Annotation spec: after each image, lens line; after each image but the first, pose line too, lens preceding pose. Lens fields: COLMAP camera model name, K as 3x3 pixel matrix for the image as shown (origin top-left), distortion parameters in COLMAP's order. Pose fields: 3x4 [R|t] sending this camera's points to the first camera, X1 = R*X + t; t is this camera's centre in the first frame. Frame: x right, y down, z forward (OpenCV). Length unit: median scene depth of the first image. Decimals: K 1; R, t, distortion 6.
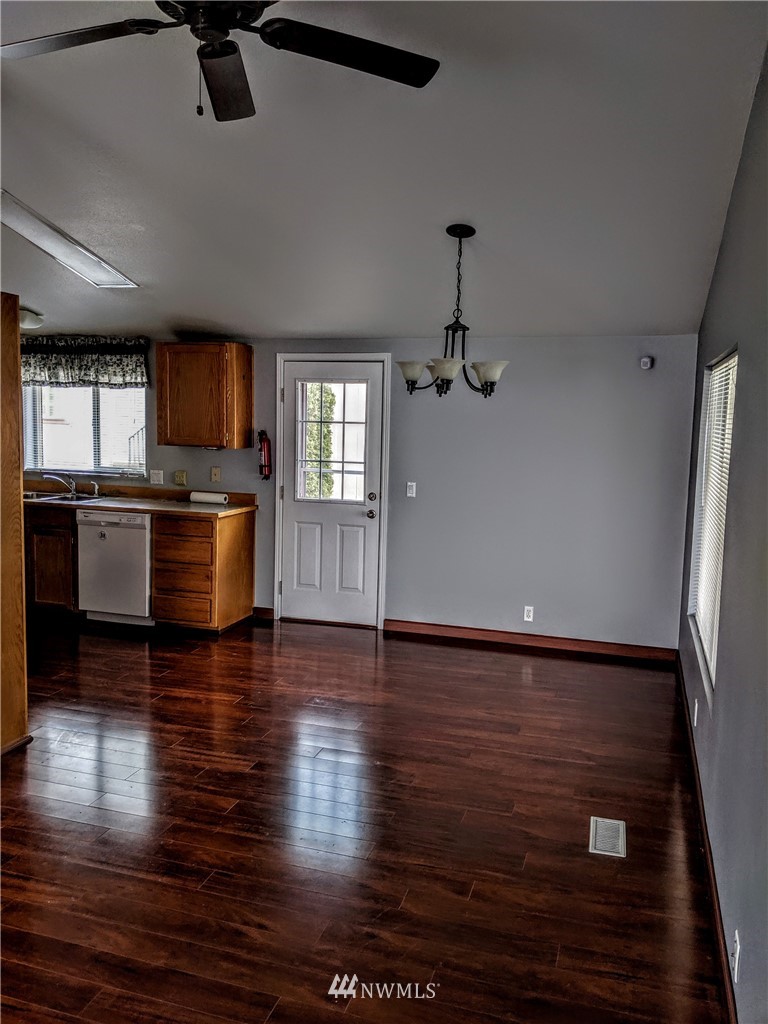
lens RADIAL K [[804.1, 0, 384.0], [0, 804.1, 512.0], [0, 0, 1]] dist [0.100995, -0.151332]
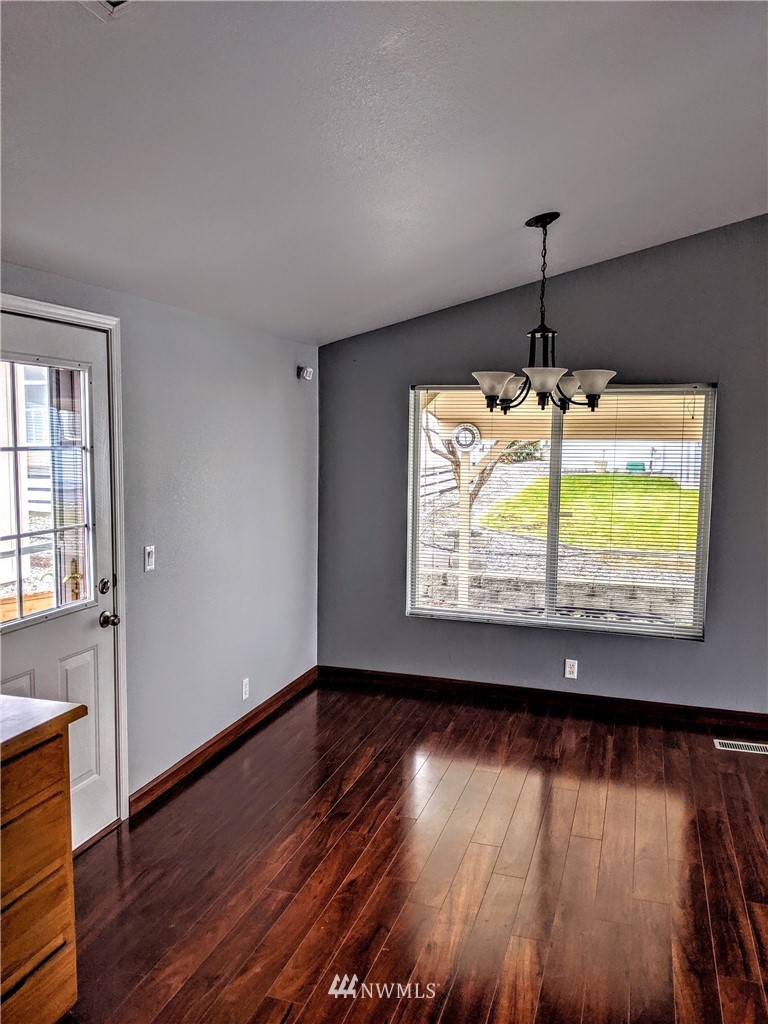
lens RADIAL K [[804.1, 0, 384.0], [0, 804.1, 512.0], [0, 0, 1]] dist [0.100995, -0.151332]
pose [[0.023041, -0.115601, 0.993028, -0.545033], [0.118287, 0.986630, 0.112111, -0.107673], [-0.992712, 0.114879, 0.036407, 0.793982]]
